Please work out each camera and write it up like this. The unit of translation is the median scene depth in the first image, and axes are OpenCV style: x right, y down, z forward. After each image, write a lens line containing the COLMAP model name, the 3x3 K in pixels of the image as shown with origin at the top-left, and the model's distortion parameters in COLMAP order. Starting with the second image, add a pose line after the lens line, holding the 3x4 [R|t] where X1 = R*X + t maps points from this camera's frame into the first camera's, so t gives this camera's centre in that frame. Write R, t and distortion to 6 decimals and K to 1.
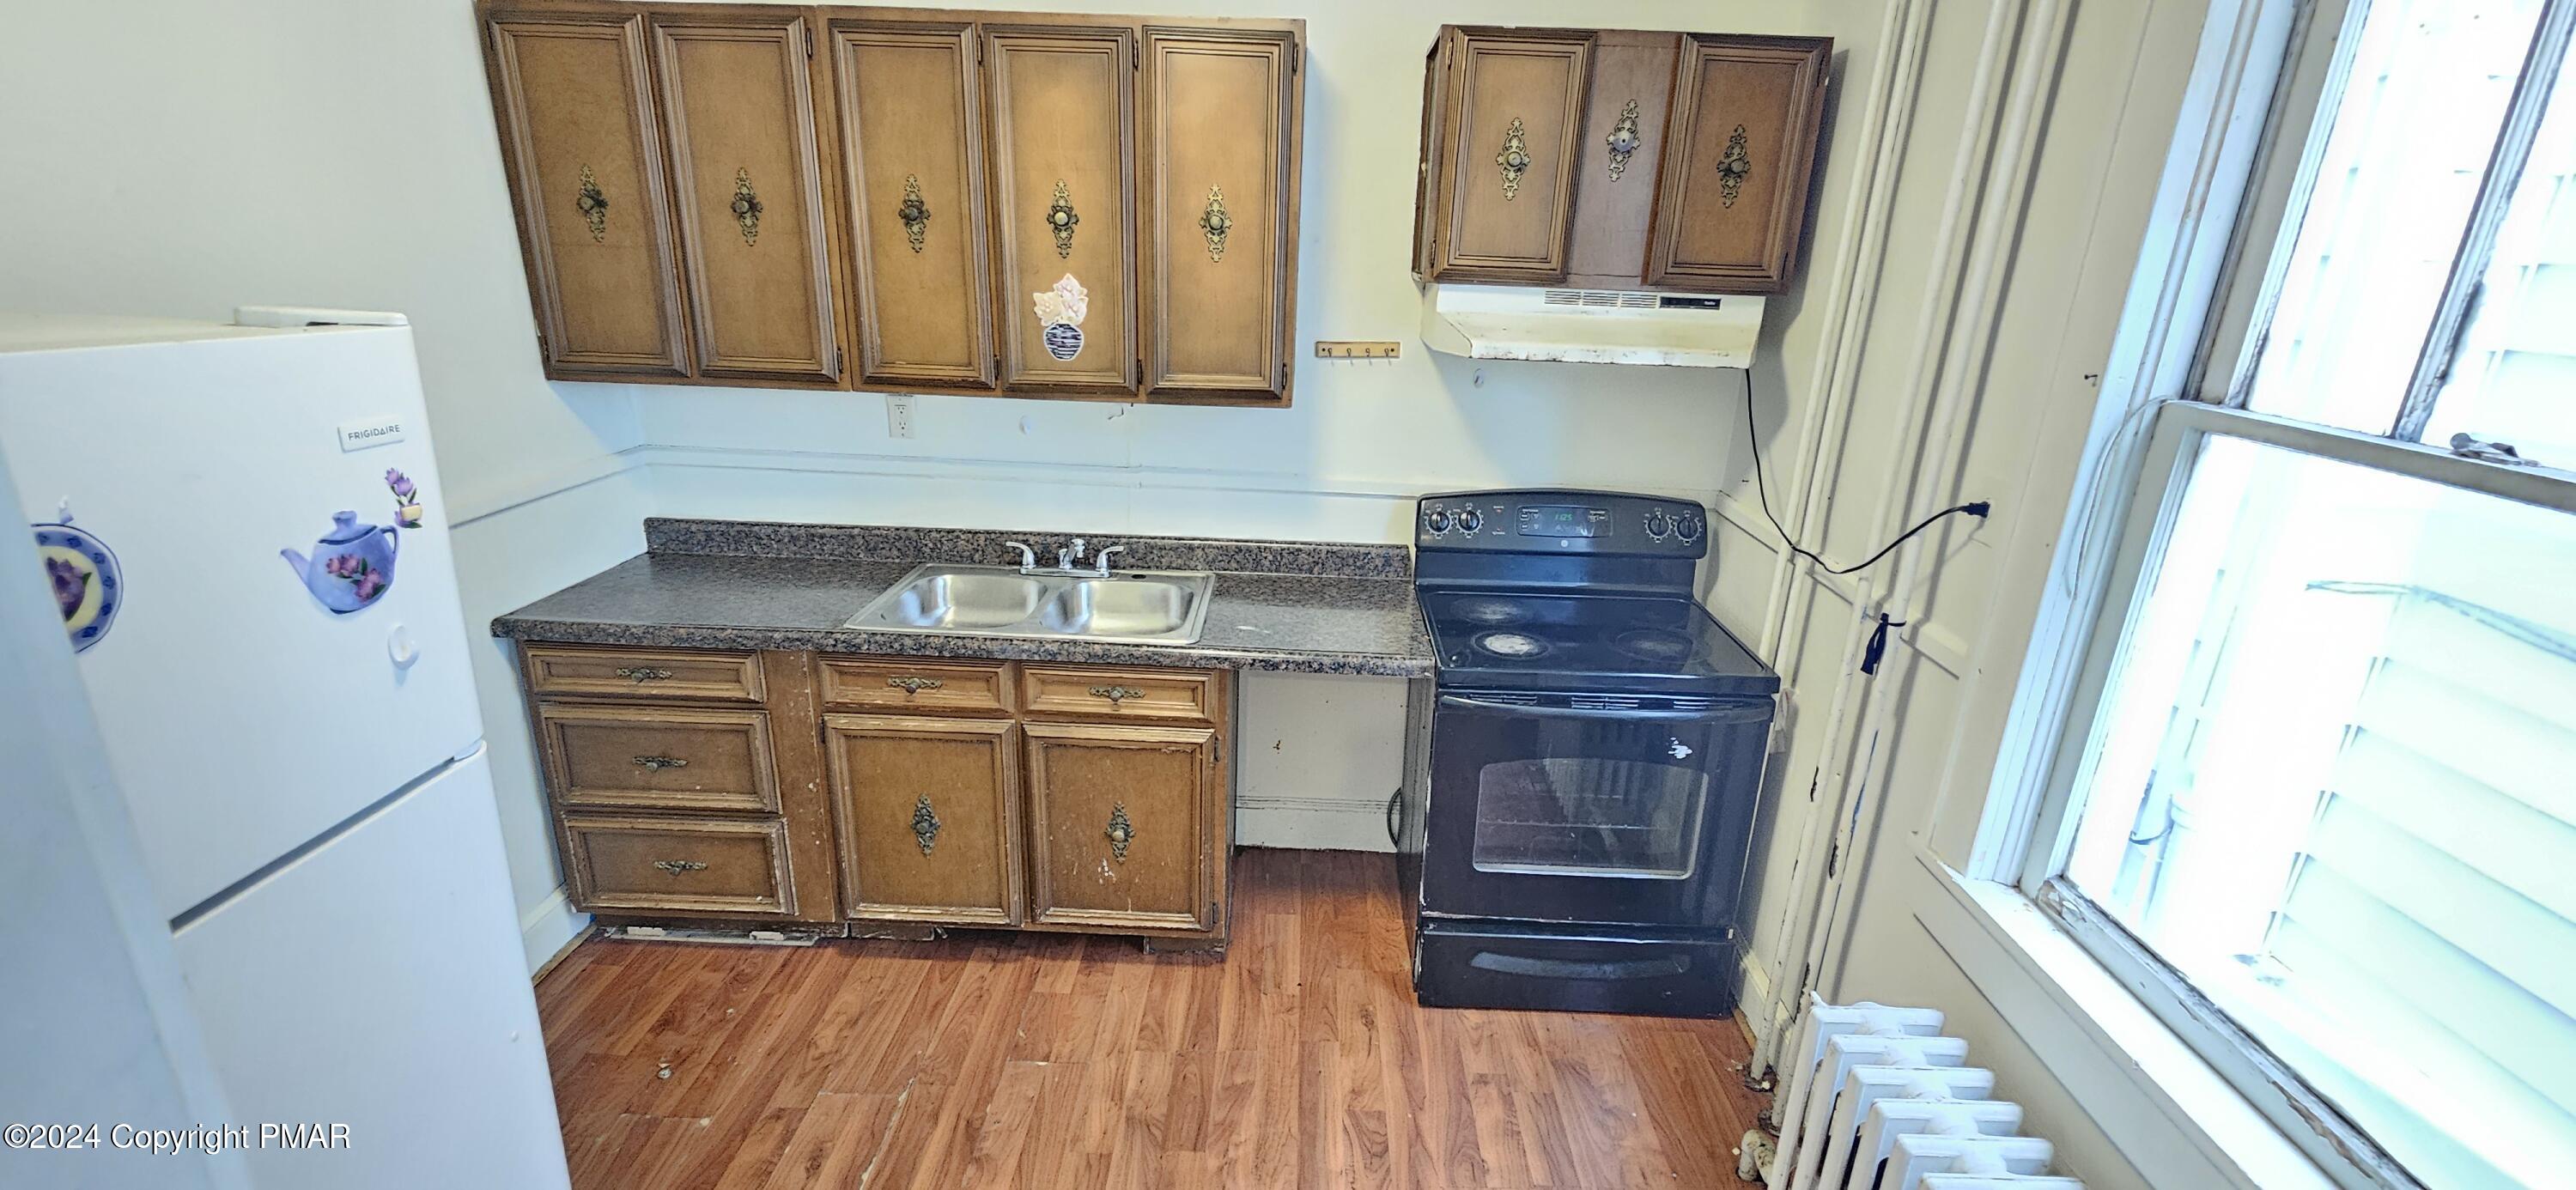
lens RADIAL K [[1058.4, 0, 1277.3], [0, 1058.4, 594.7], [0, 0, 1]] dist [-0.000084, -0.000007]
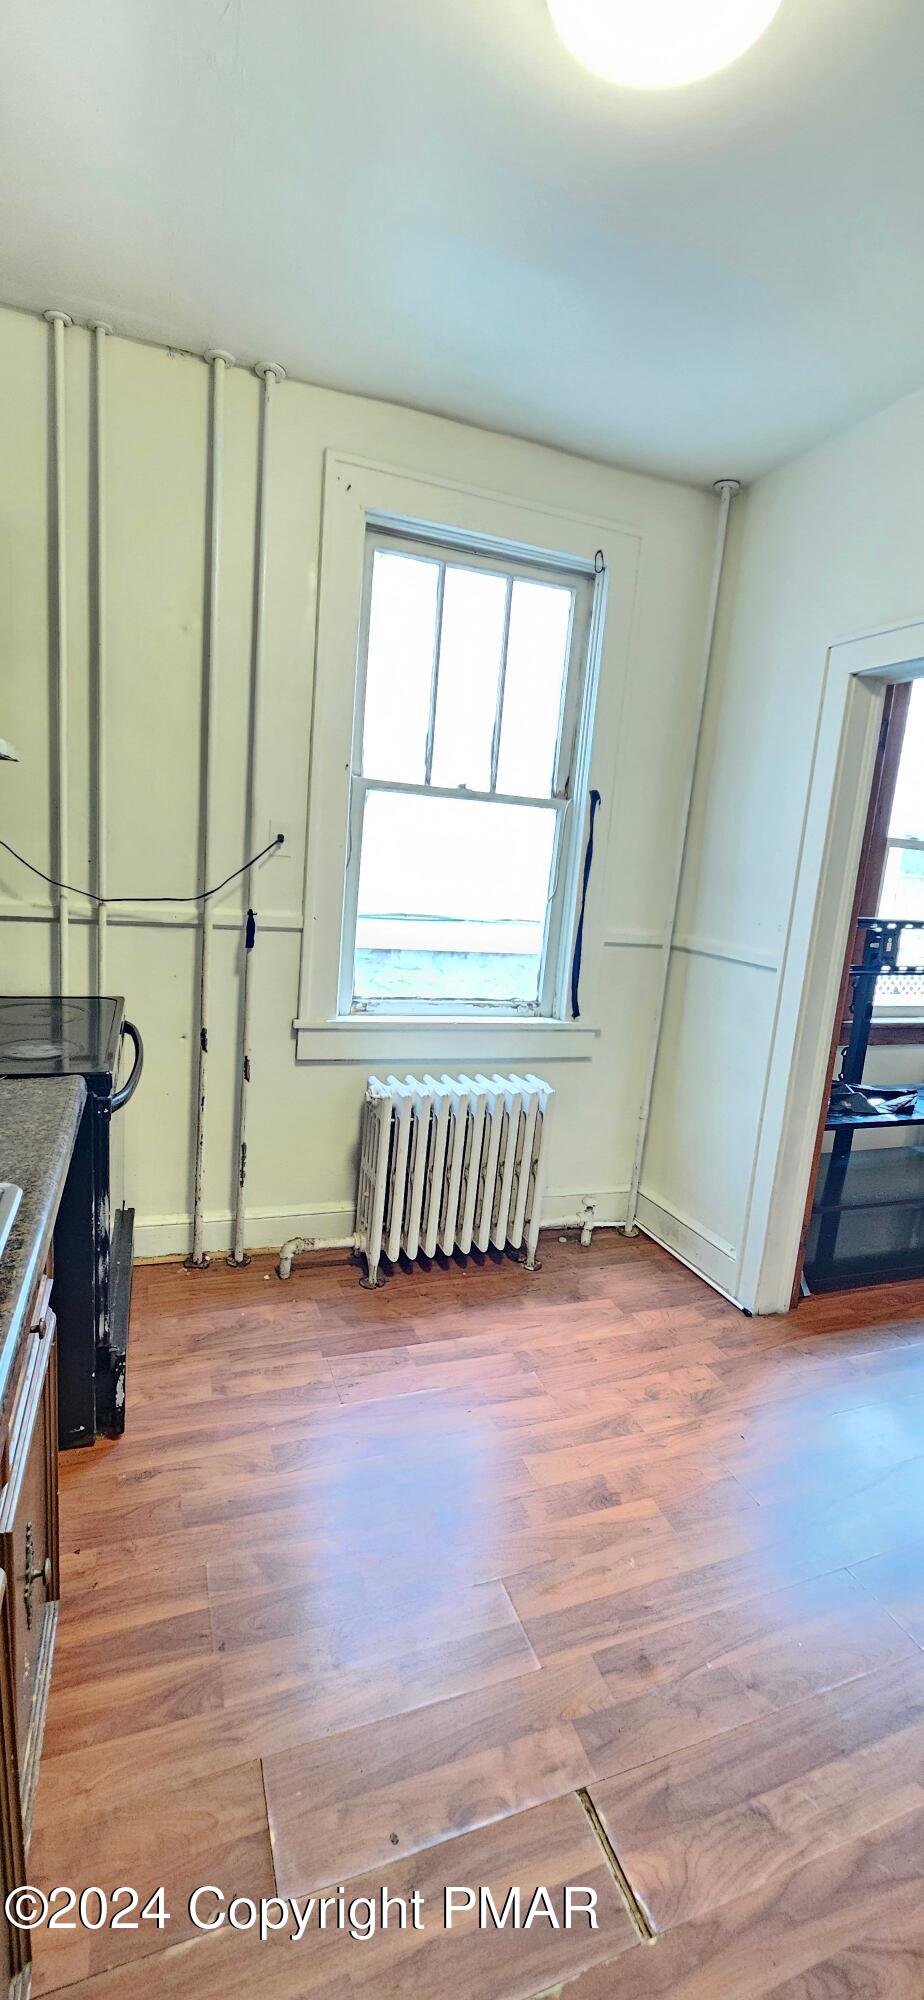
lens RADIAL K [[821.7, 0, 453.0], [0, 821.7, 993.4], [0, 0, 1]] dist [-0.000084, -0.000007]
pose [[-0.362982, -0.234887, 0.901705, -0.578526], [0.207395, 0.923066, 0.323938, -0.166437], [-0.908422, 0.304593, -0.286342, 0.865951]]
